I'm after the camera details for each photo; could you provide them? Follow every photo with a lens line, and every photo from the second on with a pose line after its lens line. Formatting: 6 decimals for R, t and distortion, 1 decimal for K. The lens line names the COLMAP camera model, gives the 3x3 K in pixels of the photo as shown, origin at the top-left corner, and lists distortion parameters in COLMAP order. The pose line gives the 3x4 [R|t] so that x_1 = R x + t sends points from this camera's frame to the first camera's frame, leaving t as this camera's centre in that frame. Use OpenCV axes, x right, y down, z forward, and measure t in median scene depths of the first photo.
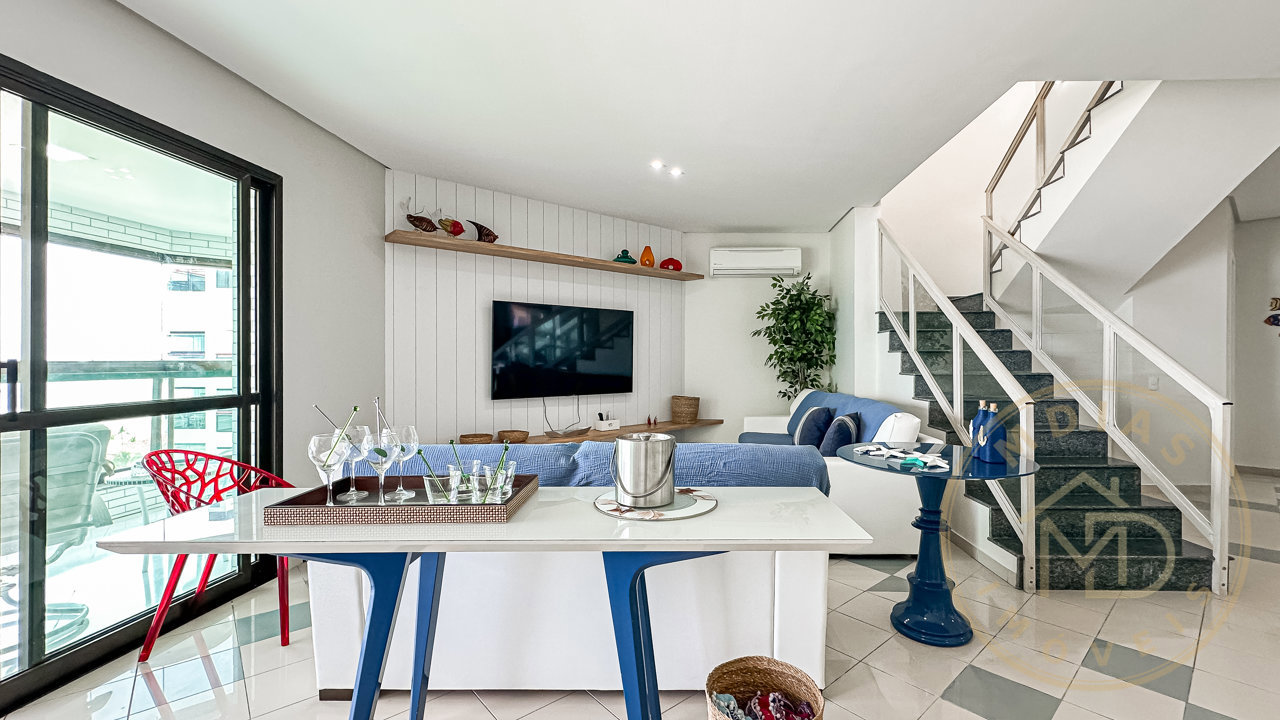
lens RADIAL K [[522.9, 0, 669.6], [0, 522.9, 361.3], [0, 0, 1]] dist [0.000189, 0.000090]
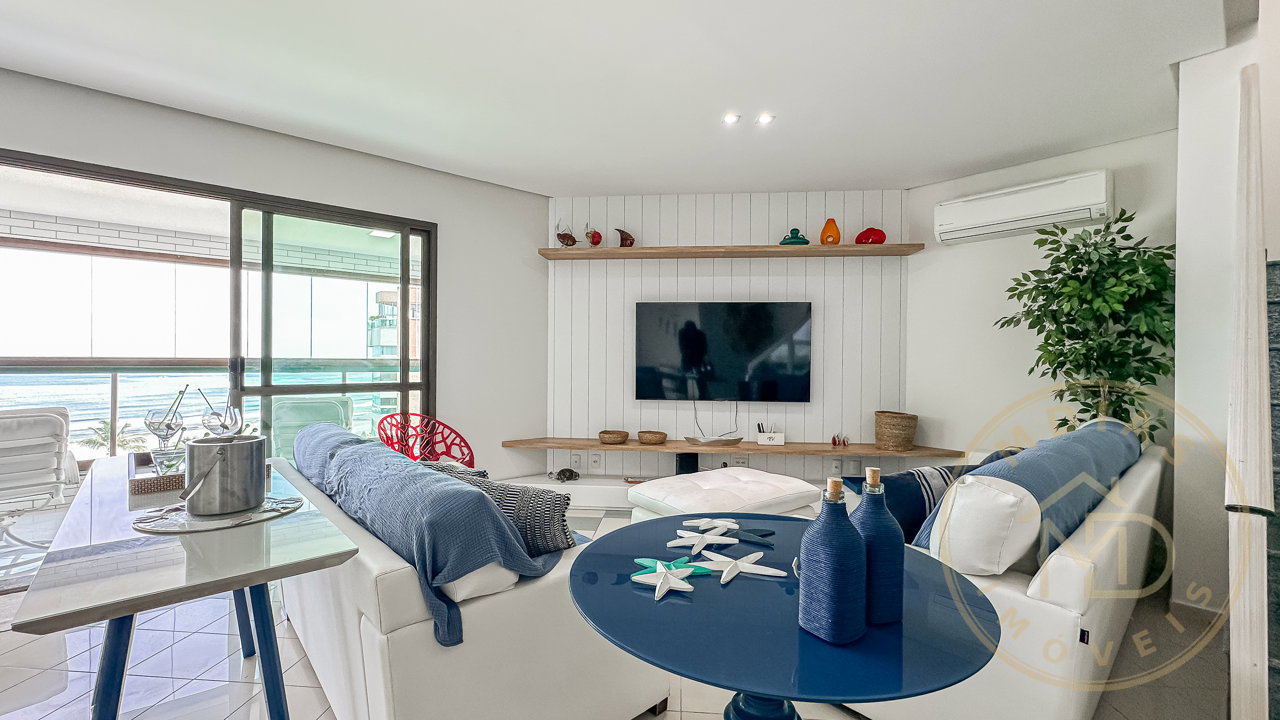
lens RADIAL K [[513.1, 0, 657.3], [0, 513.1, 365.6], [0, 0, 1]] dist [0.000148, 0.000229]
pose [[0.686966, 0.014049, -0.726553, 0.359502], [-0.012098, 0.999896, 0.007895, -0.001260], [0.726588, 0.003366, 0.687065, 0.289169]]
